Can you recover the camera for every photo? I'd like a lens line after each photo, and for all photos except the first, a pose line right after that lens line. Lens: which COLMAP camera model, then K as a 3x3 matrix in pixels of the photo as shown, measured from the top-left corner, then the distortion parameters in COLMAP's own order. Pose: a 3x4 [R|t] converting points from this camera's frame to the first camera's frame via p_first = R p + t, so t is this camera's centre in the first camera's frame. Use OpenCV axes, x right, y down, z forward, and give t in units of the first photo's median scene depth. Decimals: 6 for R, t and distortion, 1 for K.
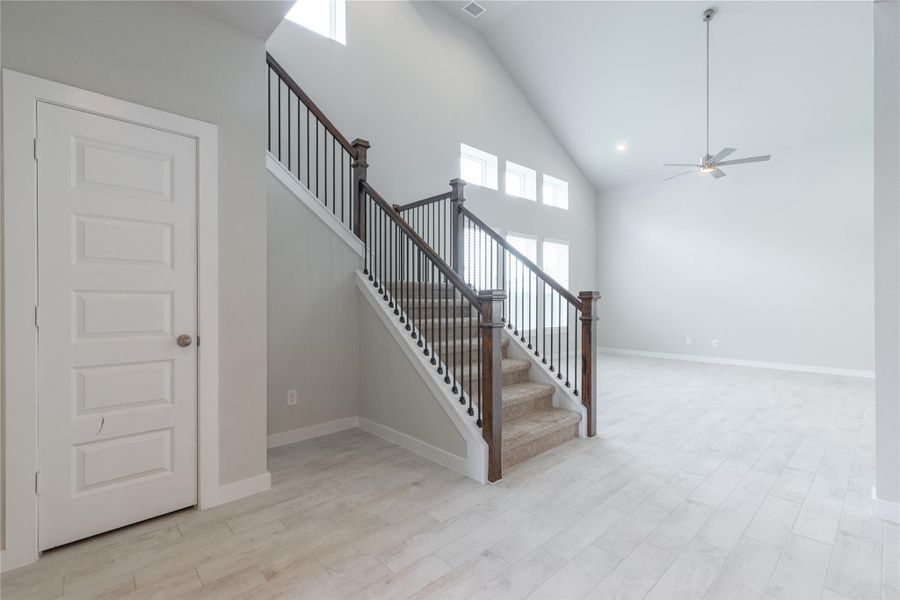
lens RADIAL K [[408.0, 0, 450.5], [0, 408.0, 299.9], [0, 0, 1]] dist [0.003378, -0.000432]
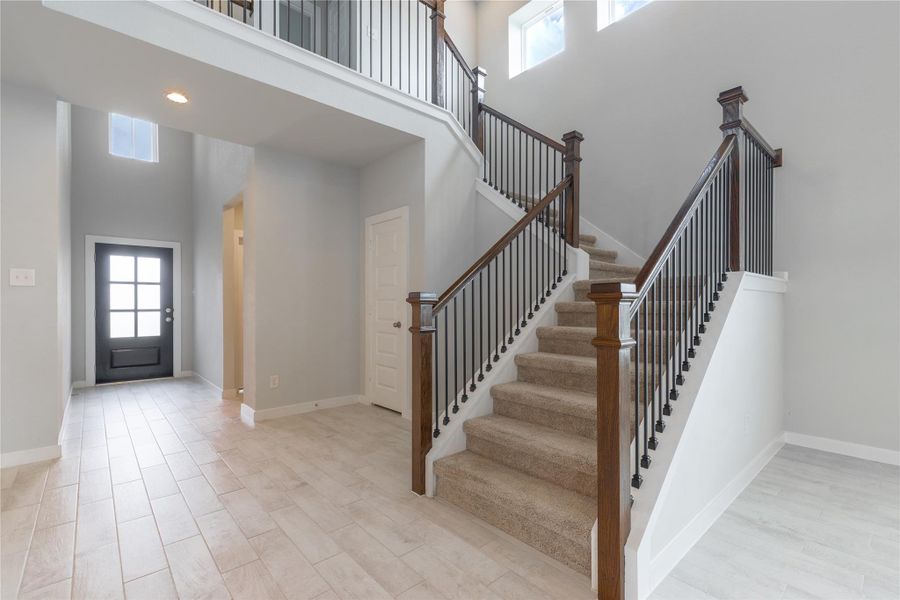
lens RADIAL K [[408.0, 0, 457.8], [0, 408.0, 299.1], [0, 0, 1]] dist [0.003378, -0.000432]
pose [[-0.017687, -0.011045, -0.999783, 0.954637], [0.002251, 0.999936, -0.011087, 0.001233], [0.999841, -0.002447, -0.017661, 0.995503]]
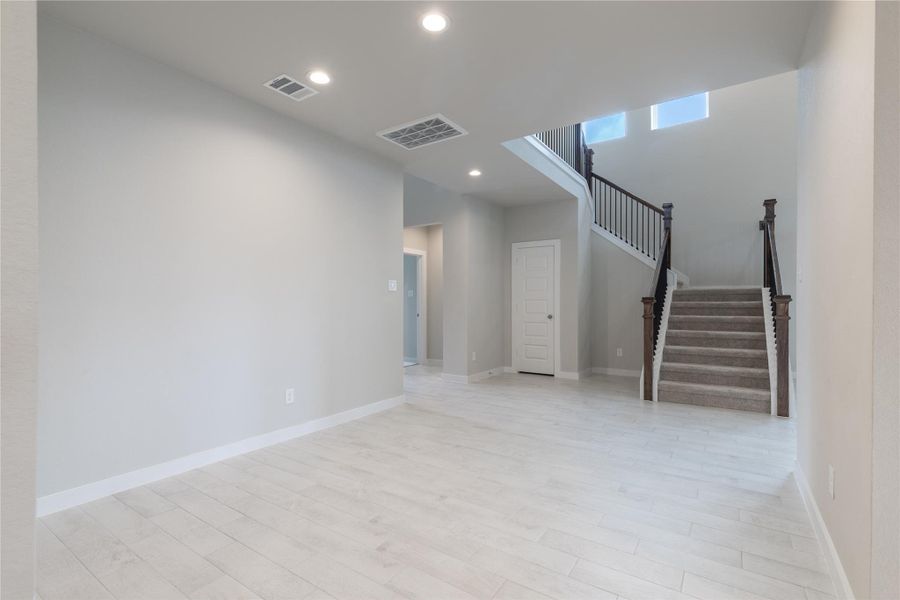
lens RADIAL K [[408.0, 0, 461.7], [0, 408.0, 308.7], [0, 0, 1]] dist [0.003378, -0.000432]
pose [[0.248673, 0.016509, -0.968447, 1.509796], [0.000900, 0.999850, 0.017275, -0.005641], [0.968587, -0.005168, 0.248621, -0.246401]]
